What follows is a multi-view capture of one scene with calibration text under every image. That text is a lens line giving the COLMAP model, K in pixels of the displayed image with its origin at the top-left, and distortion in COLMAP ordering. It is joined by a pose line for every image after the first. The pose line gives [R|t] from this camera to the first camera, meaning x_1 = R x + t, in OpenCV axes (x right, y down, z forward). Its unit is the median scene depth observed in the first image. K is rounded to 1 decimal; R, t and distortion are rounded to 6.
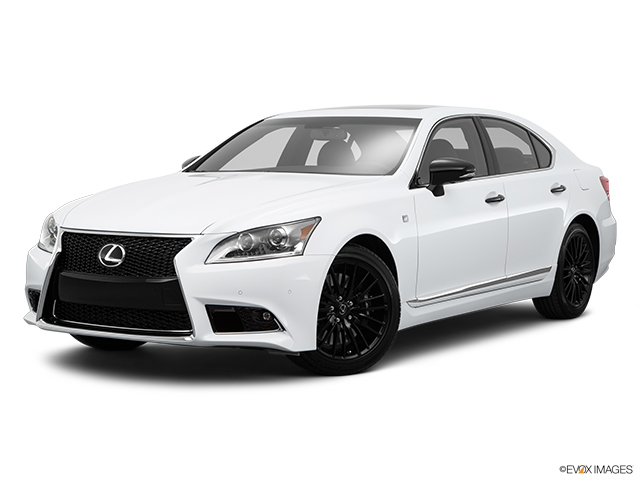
lens RADIAL K [[1173.3, 0, 320.3], [0, 1173.3, 236.7], [0, 0, 1]] dist [0.296114, 0.000000]
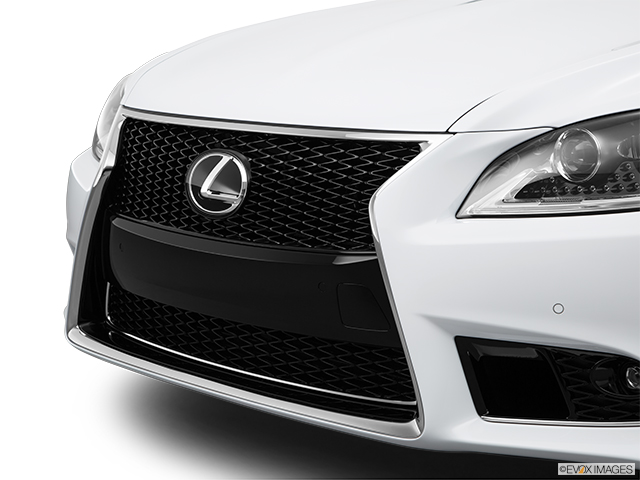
lens RADIAL K [[1491.6, 0, 321.0], [0, 1491.6, 235.8], [0, 0, 1]] dist [0.212715, 0.000000]
pose [[0.974666, 0.028217, -0.221880, -0.035950], [-0.009006, 0.996157, 0.087124, -0.009171], [0.223486, -0.082918, 0.971174, 0.520303]]
